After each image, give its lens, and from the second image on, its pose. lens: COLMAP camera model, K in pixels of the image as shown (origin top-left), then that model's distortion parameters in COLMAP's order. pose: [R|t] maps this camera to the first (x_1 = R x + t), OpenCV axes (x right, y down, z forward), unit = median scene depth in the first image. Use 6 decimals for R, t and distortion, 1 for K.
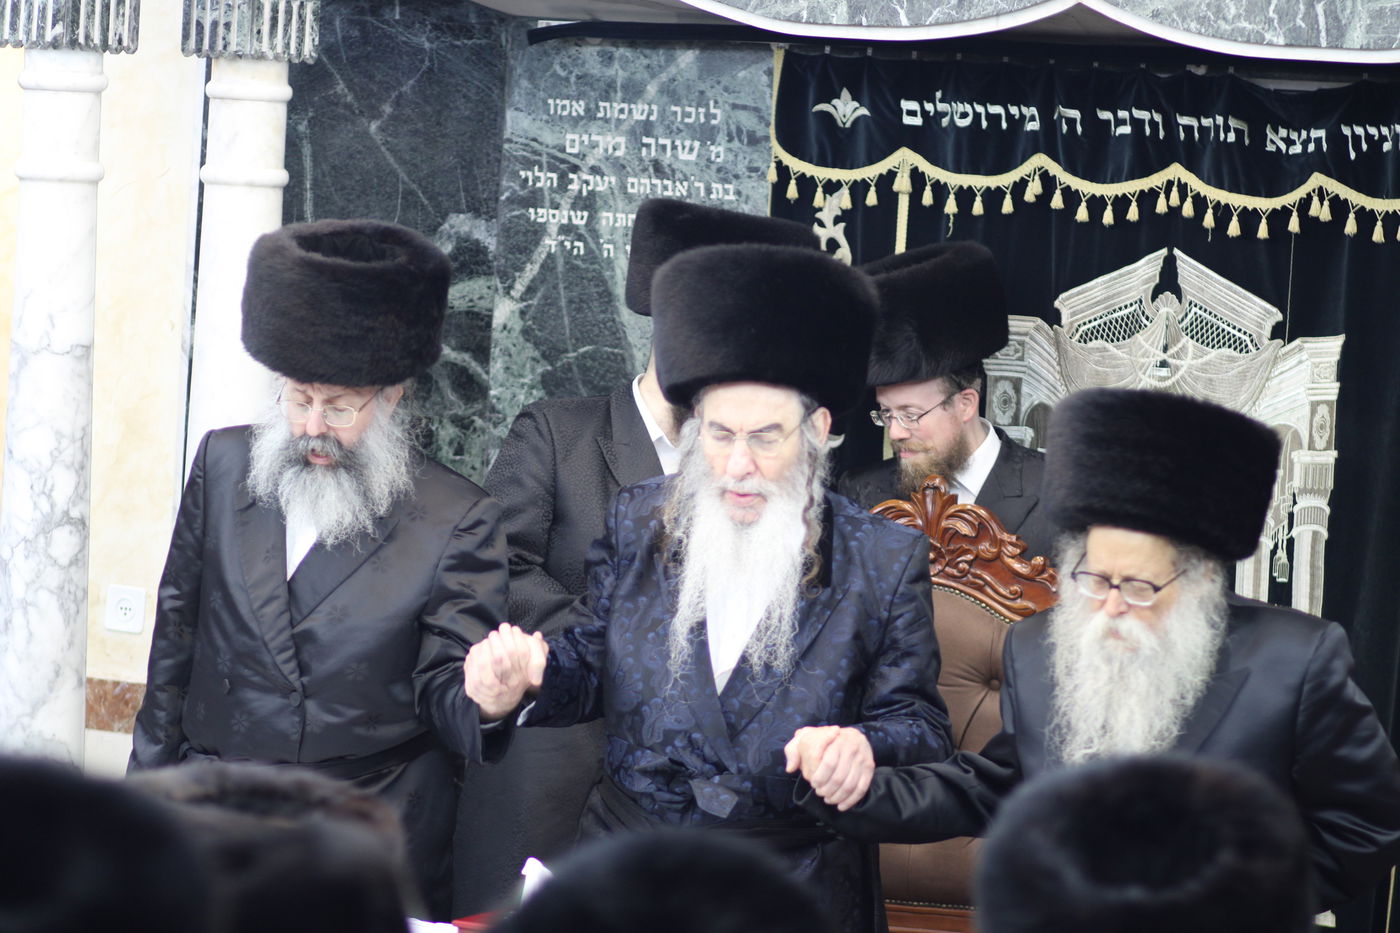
lens RADIAL K [[5786.1, 0, 694.6], [0, 5786.1, 456.3], [0, 0, 1]] dist [-0.065084, 0.000000]
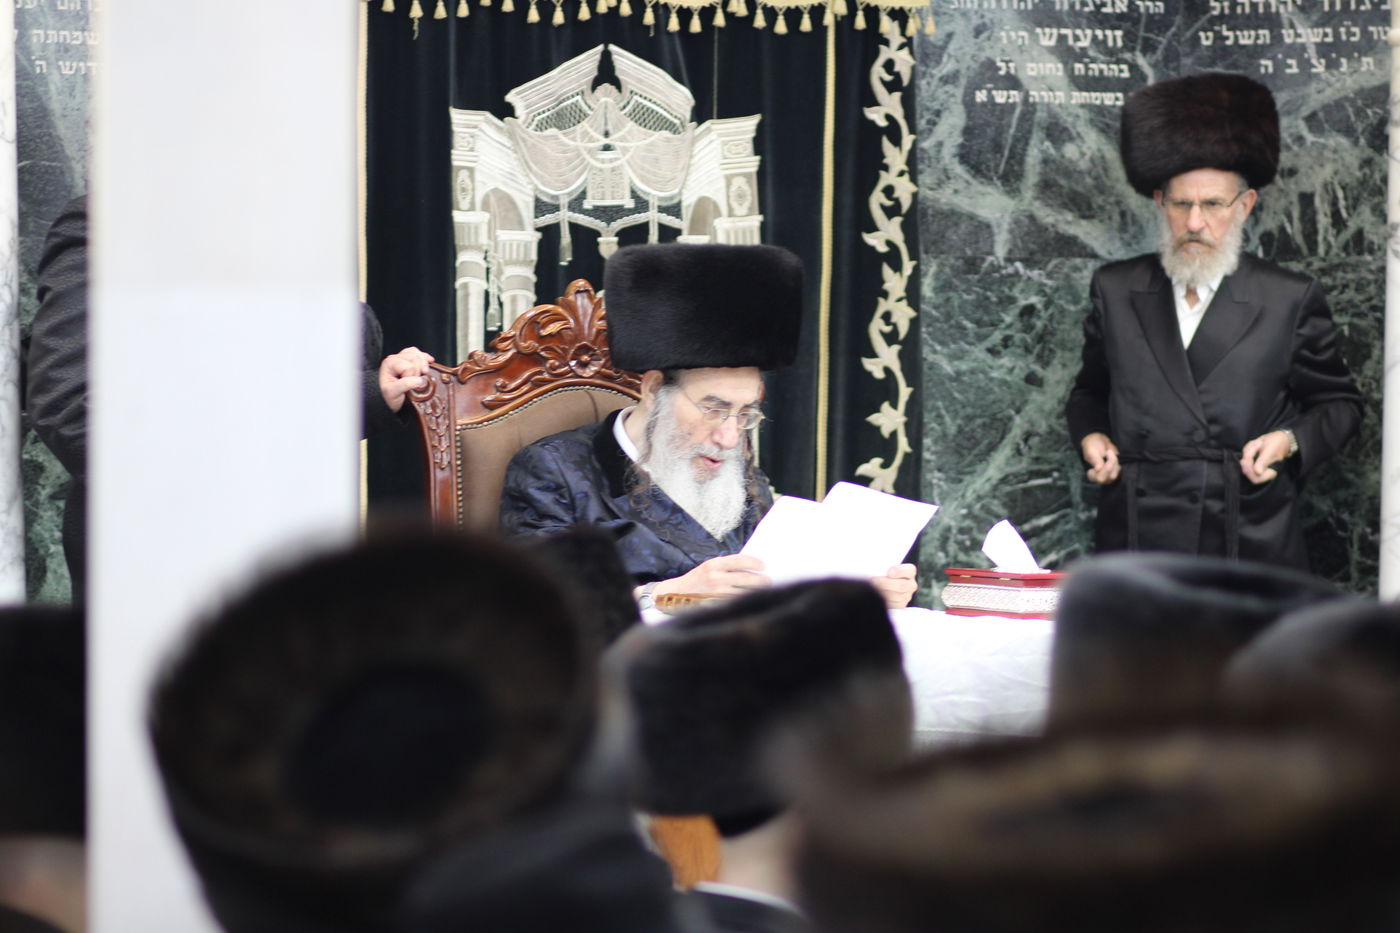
lens RADIAL K [[5786.1, 0, 711.9], [0, 5786.1, 459.0], [0, 0, 1]] dist [-0.065084, 0.000000]
pose [[0.598613, -0.055243, 0.799132, -0.798865], [0.081045, 0.996677, 0.008190, 0.036394], [-0.796928, 0.059863, 0.601100, 0.308144]]
